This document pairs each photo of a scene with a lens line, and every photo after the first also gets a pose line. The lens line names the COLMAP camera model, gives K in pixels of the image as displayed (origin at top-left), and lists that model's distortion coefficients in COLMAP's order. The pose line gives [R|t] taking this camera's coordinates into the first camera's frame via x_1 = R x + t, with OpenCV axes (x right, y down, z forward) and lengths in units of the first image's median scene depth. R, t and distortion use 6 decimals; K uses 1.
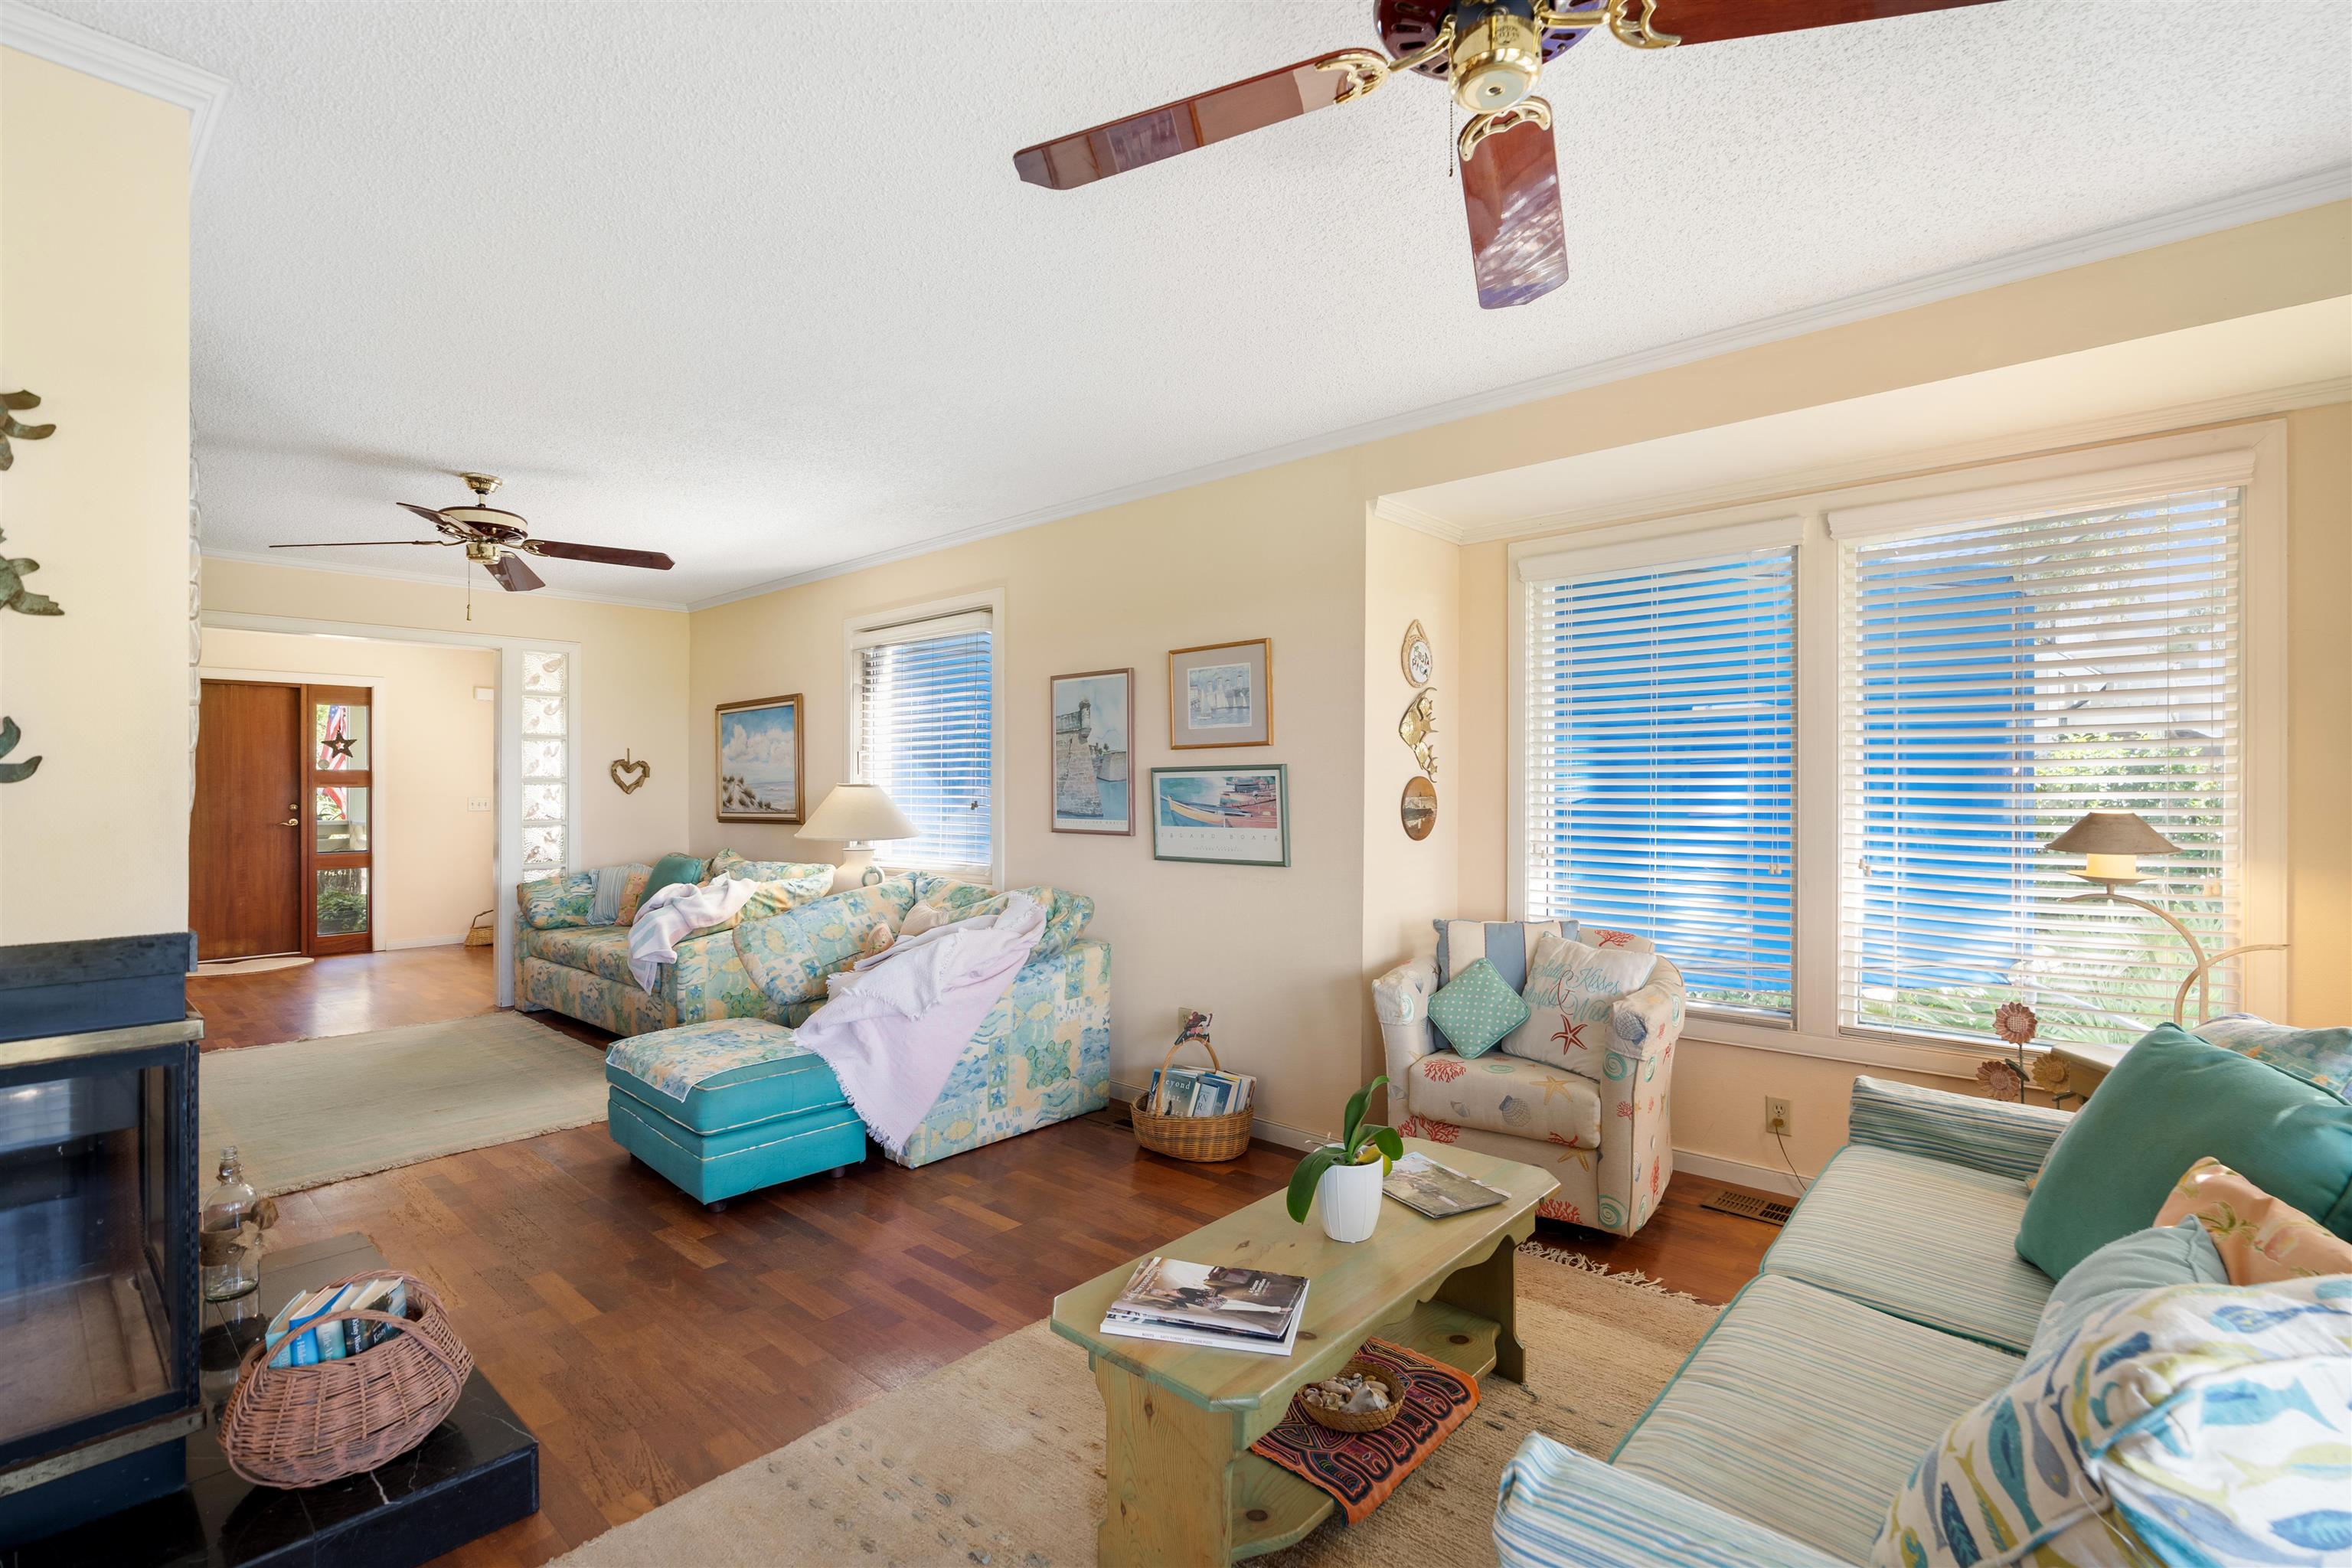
lens RADIAL K [[1071.5, 0, 1186.4], [0, 1071.5, 778.4], [0, 0, 1]] dist [-0.002229, -0.000236]
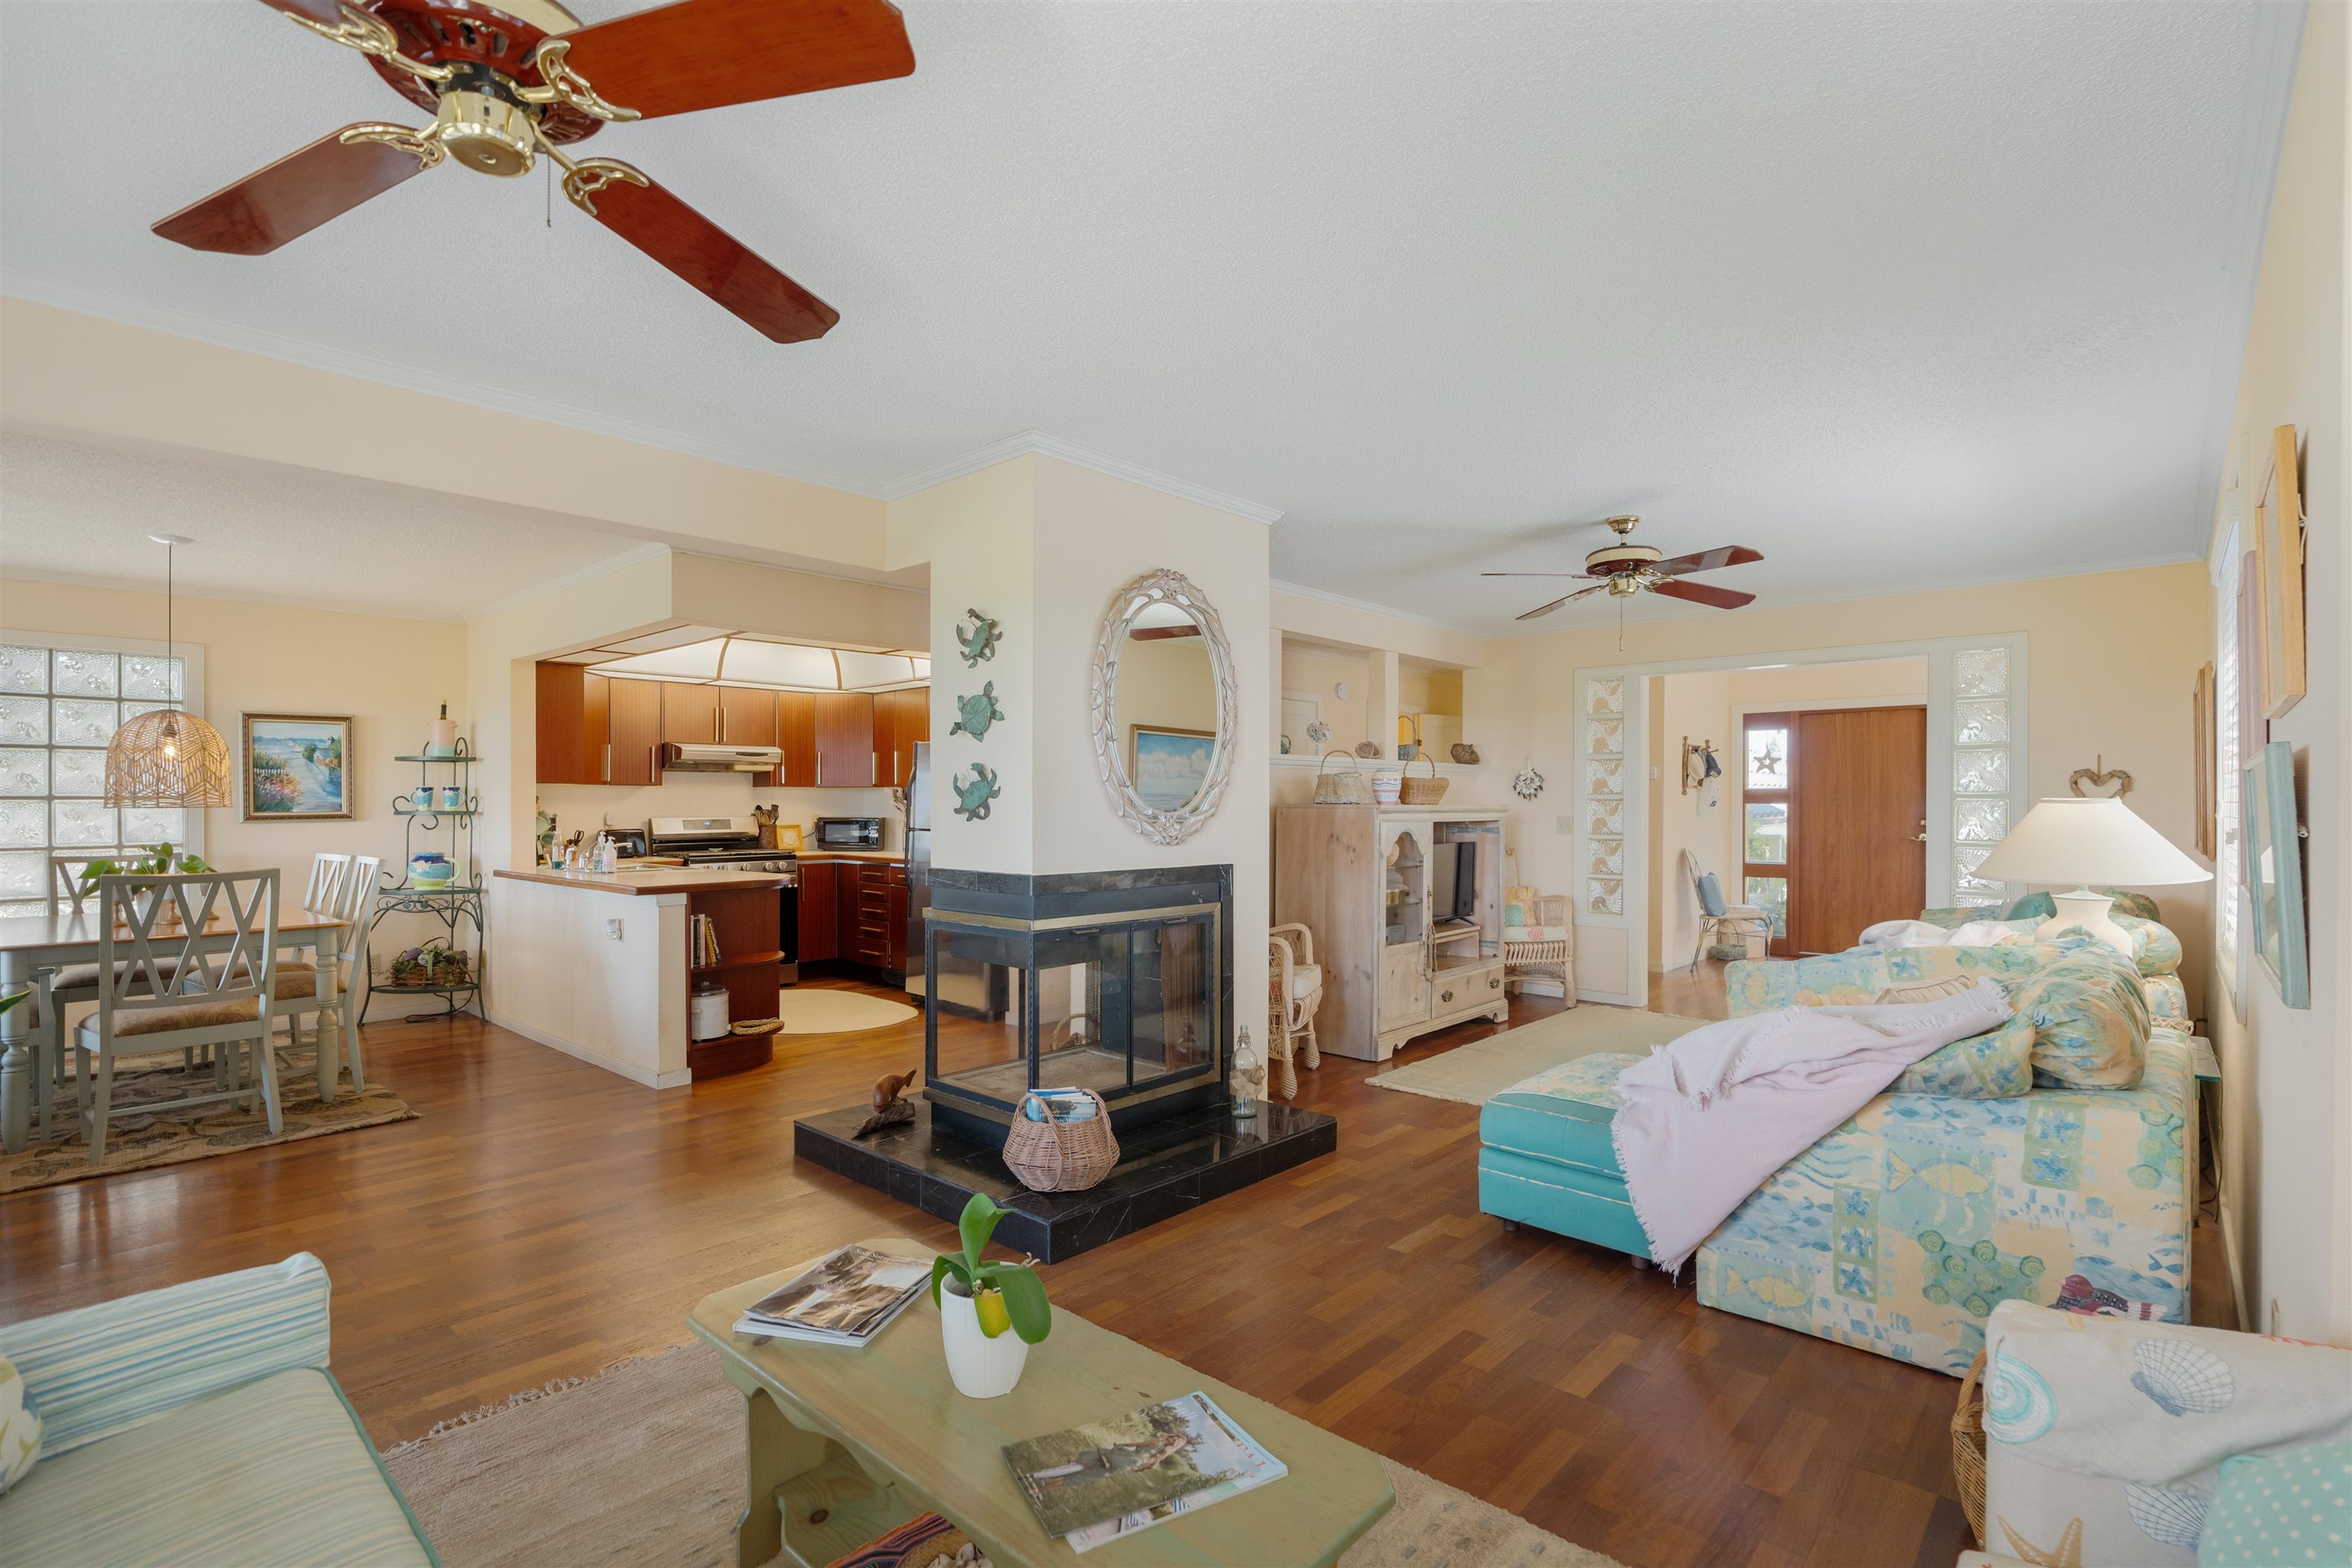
lens RADIAL K [[1084.2, 0, 1185.0], [0, 1084.2, 806.7], [0, 0, 1]] dist [-0.000661, -0.000188]
pose [[-0.001948, 0.003846, -0.999991, 0.234460], [0.006525, 0.999971, 0.003833, 0.002631], [0.999977, -0.006518, -0.001973, 0.290735]]
